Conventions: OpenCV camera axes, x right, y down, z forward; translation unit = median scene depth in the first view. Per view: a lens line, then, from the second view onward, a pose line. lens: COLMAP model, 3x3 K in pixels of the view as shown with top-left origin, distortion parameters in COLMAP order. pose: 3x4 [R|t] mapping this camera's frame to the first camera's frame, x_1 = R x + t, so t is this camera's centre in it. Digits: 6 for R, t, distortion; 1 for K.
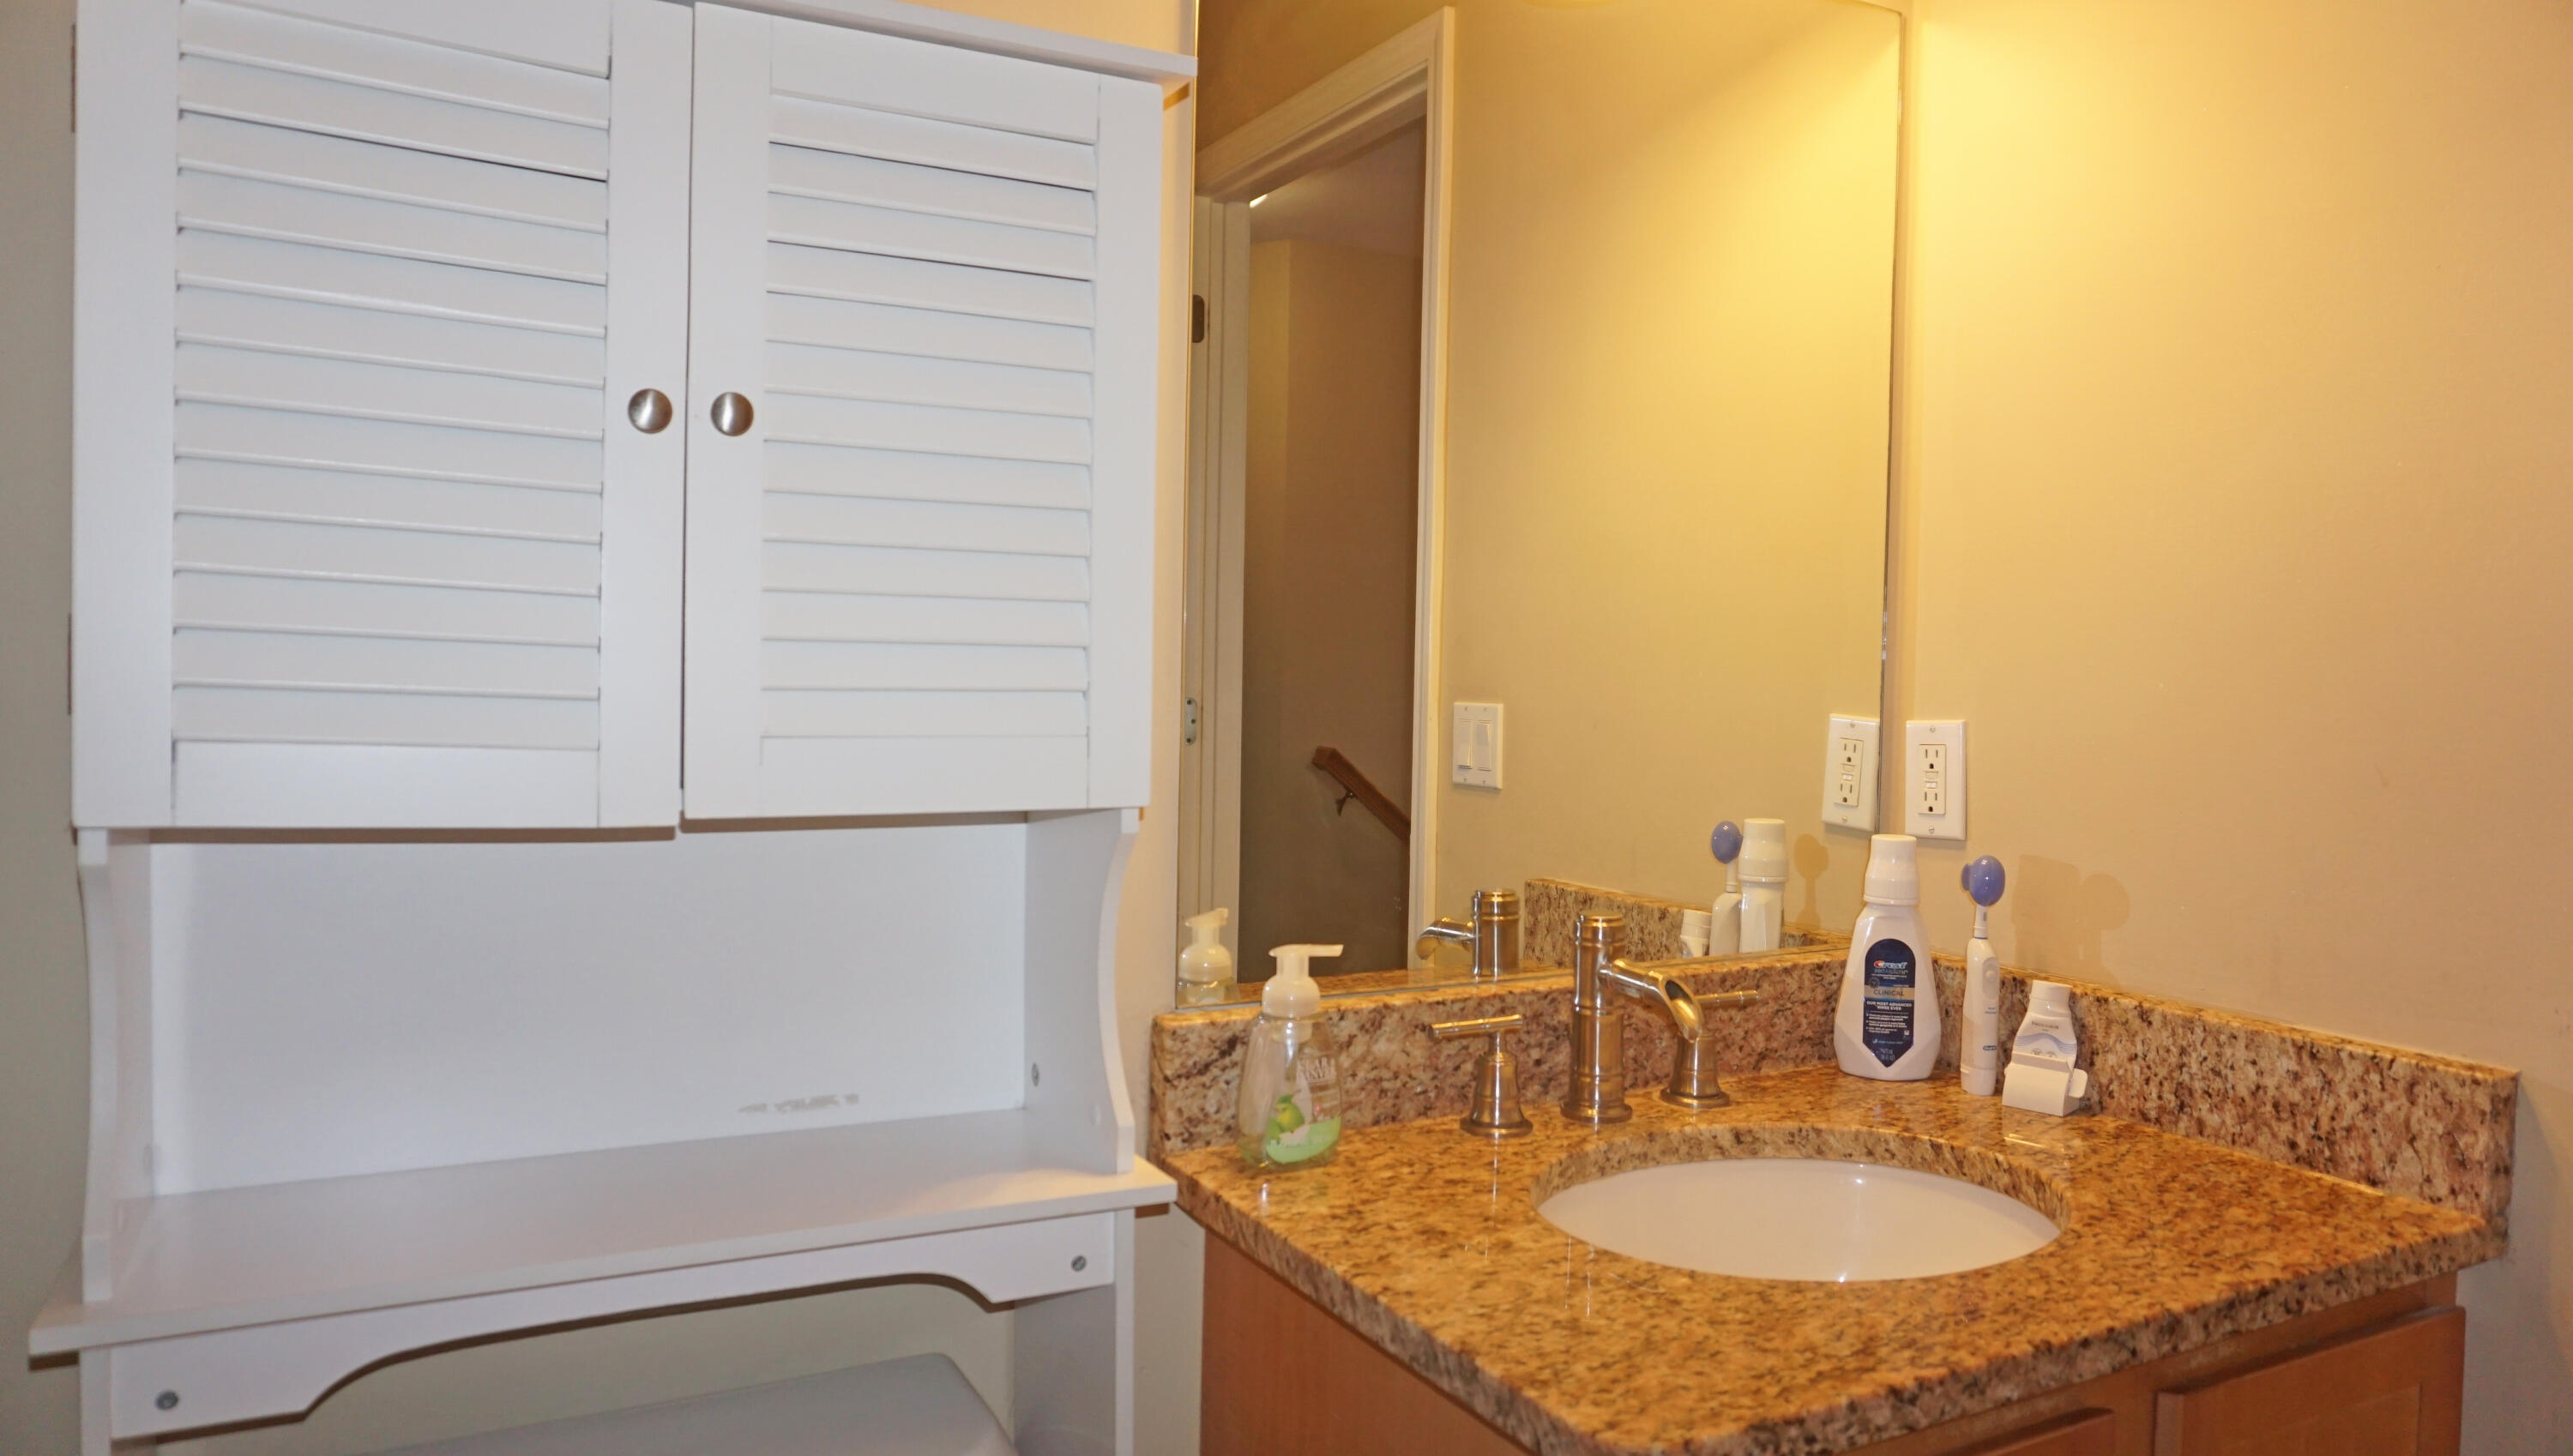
lens RADIAL K [[1714.8, 0, 1286.5], [0, 1714.8, 728.0], [0, 0, 1]] dist [-0.004927, -0.001414]
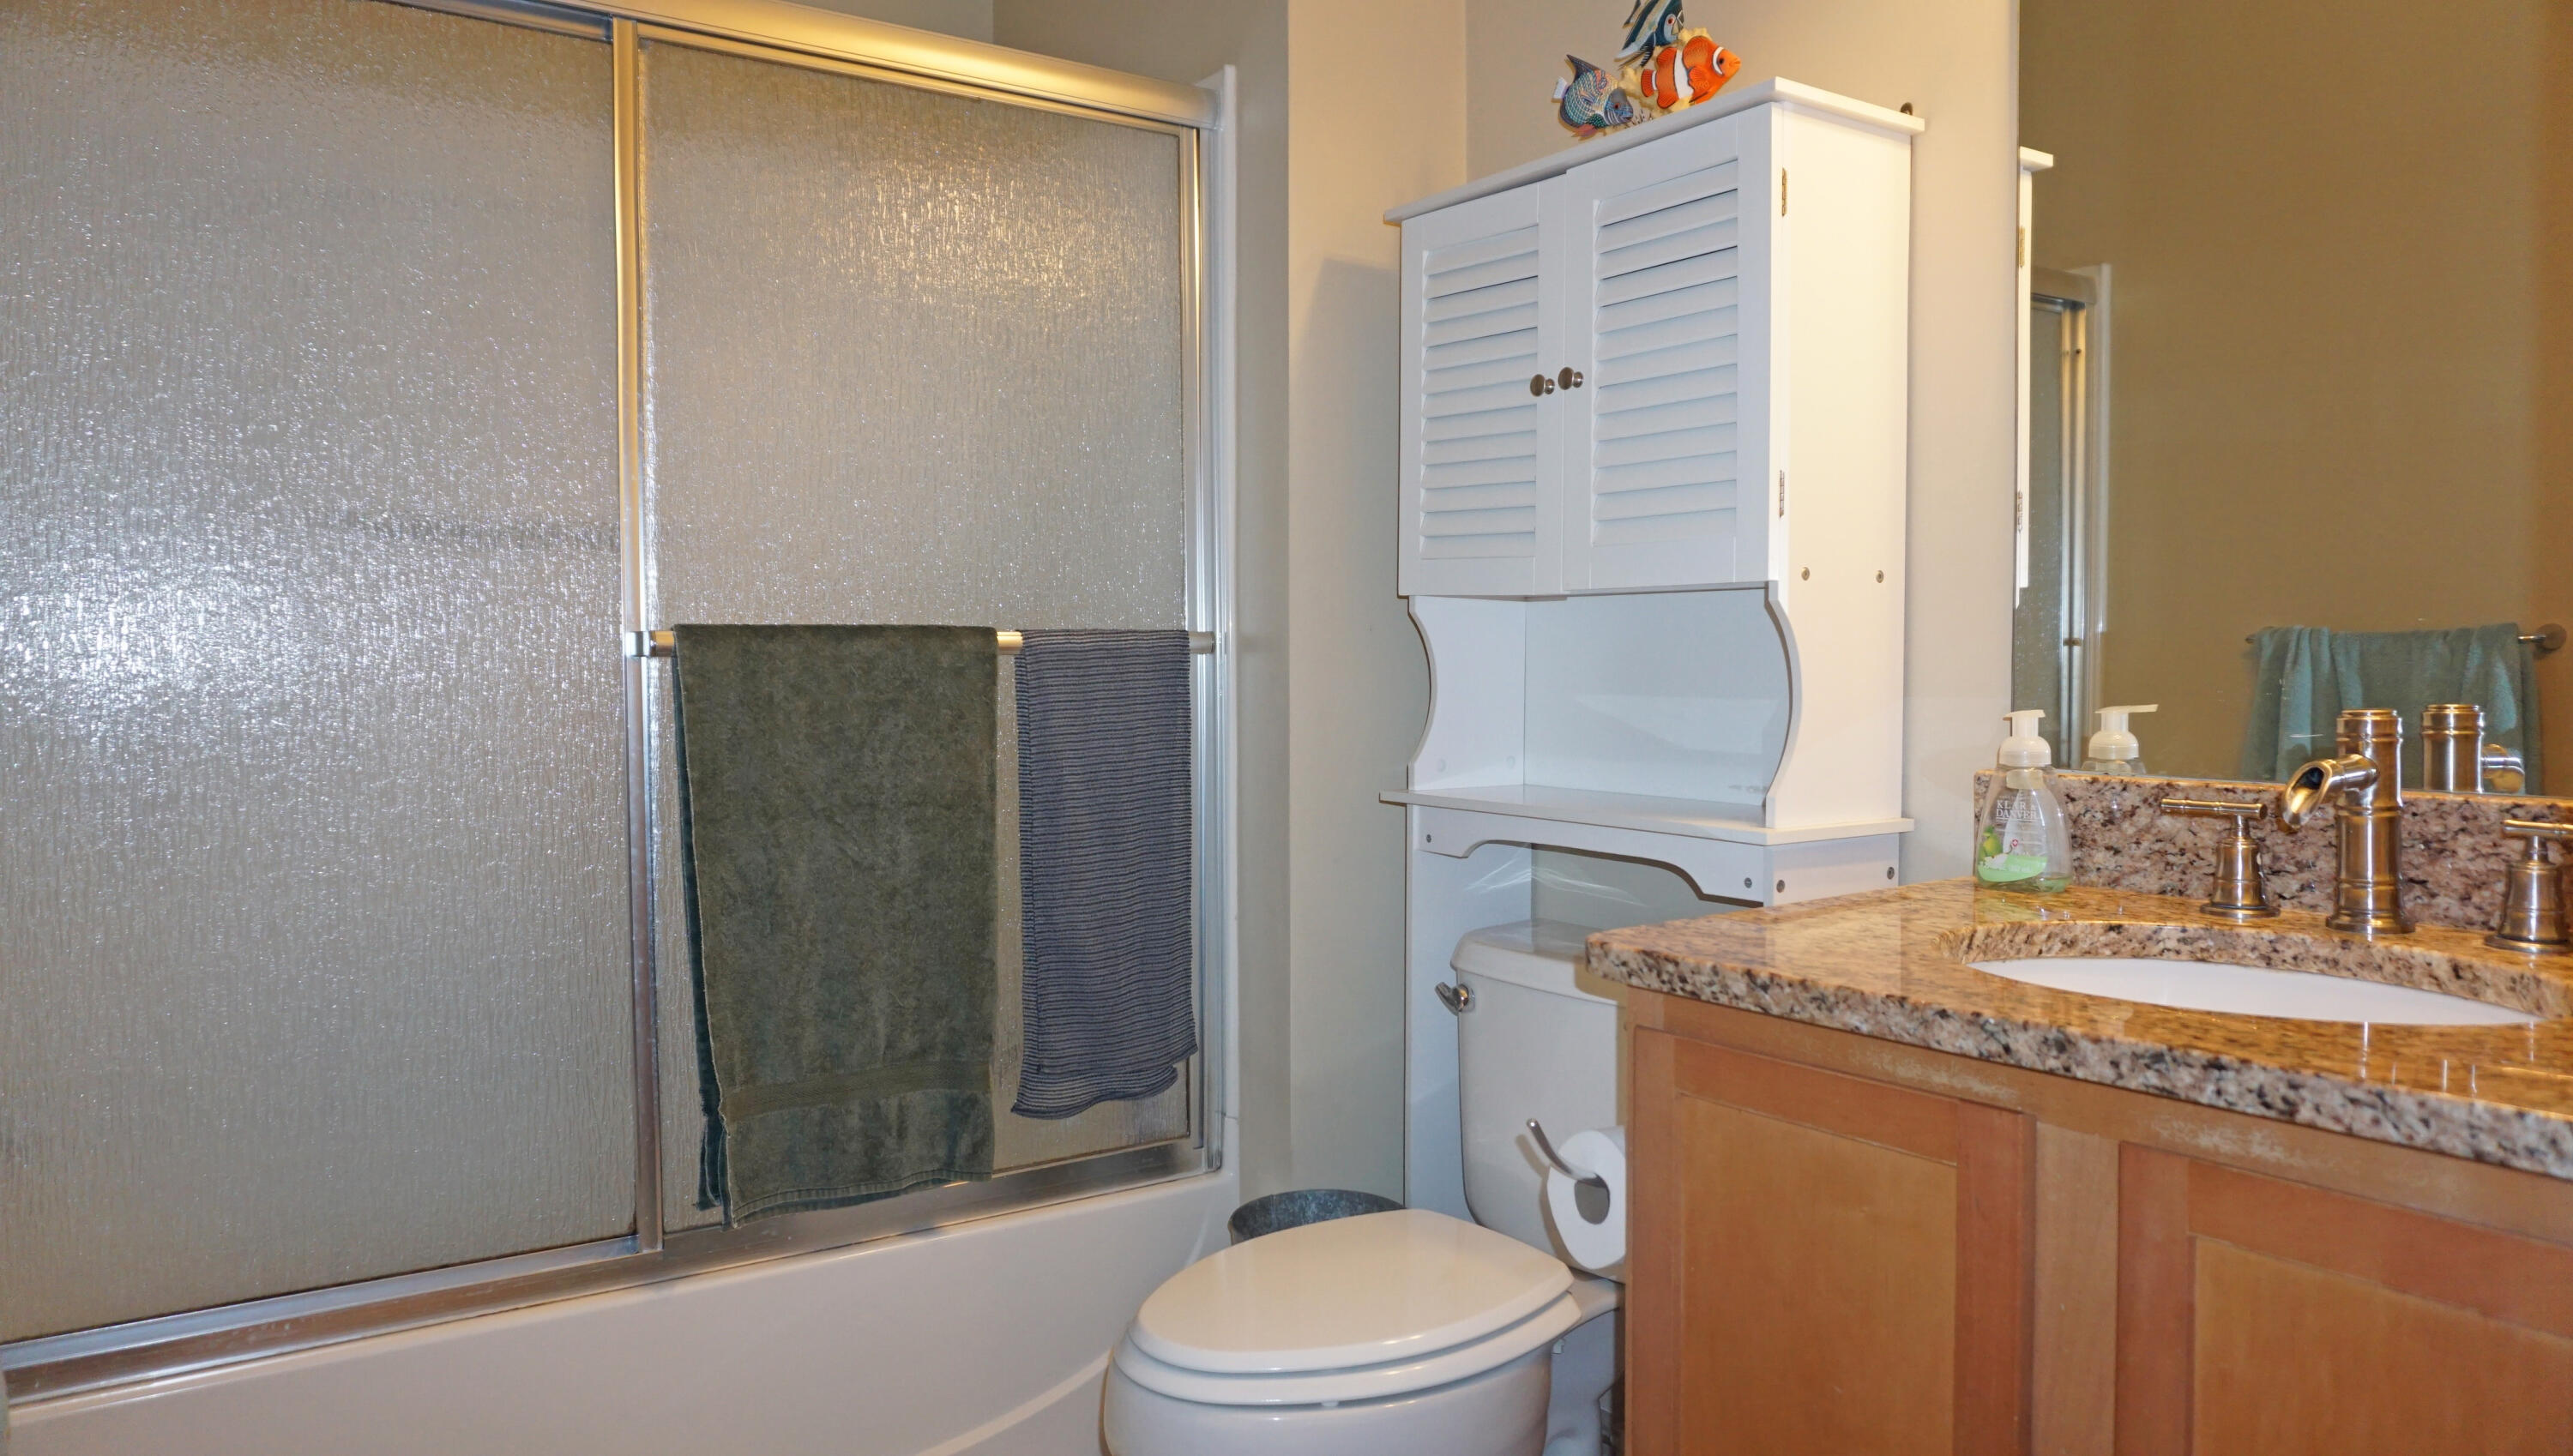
lens RADIAL K [[1714.8, 0, 1286.5], [0, 1714.8, 728.0], [0, 0, 1]] dist [-0.004927, -0.001414]
pose [[0.091115, 0.023897, -0.995554, 1.089059], [-0.033115, 0.999232, 0.020954, 0.123625], [0.995290, 0.031059, 0.091836, 0.350506]]
